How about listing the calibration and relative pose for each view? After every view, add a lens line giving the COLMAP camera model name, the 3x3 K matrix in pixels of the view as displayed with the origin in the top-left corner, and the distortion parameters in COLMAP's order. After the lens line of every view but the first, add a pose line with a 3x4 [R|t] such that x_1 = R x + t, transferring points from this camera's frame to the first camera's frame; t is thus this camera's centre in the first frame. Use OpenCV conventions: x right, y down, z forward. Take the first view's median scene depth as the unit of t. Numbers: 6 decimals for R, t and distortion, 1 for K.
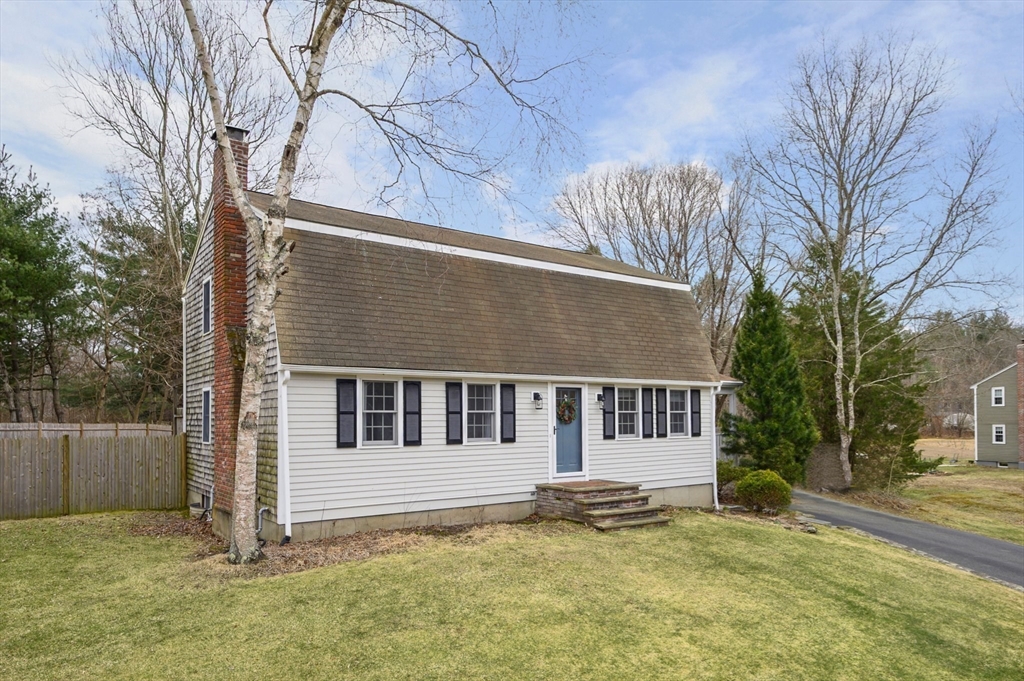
lens RADIAL K [[649.3, 0, 527.0], [0, 649.3, 362.1], [0, 0, 1]] dist [-0.015909, -0.000445]
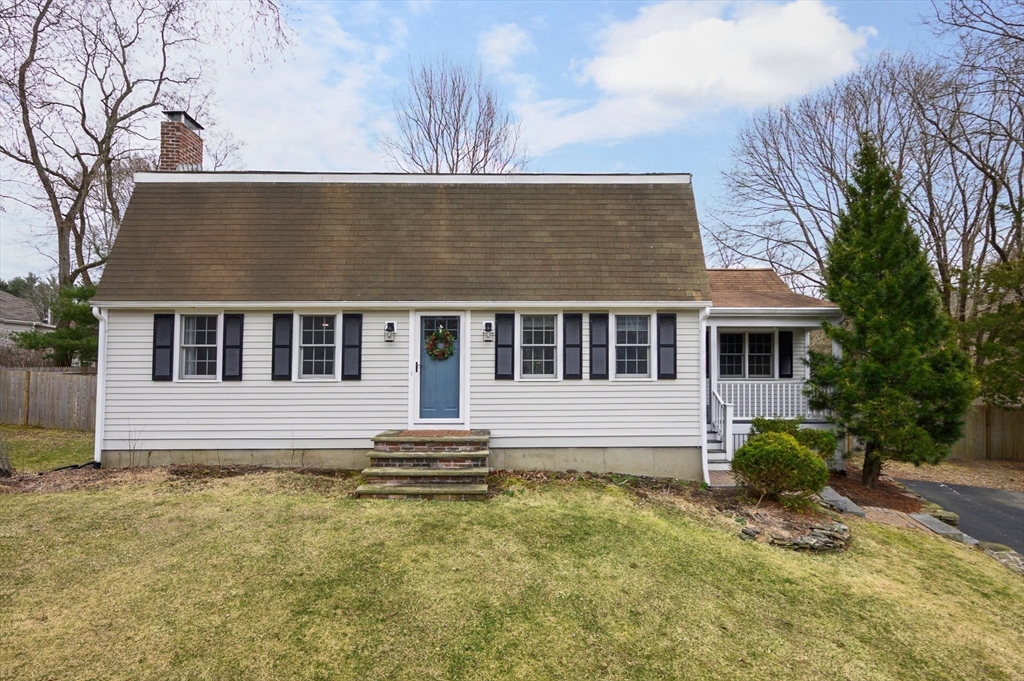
lens RADIAL K [[499.8, 0, 513.3], [0, 499.8, 340.4], [0, 0, 1]] dist [-0.001902, -0.000252]
pose [[0.829459, -0.037693, -0.557295, 0.507447], [0.045761, 0.998952, 0.000545, 0.075986], [0.556690, -0.025954, 0.830315, 0.534360]]
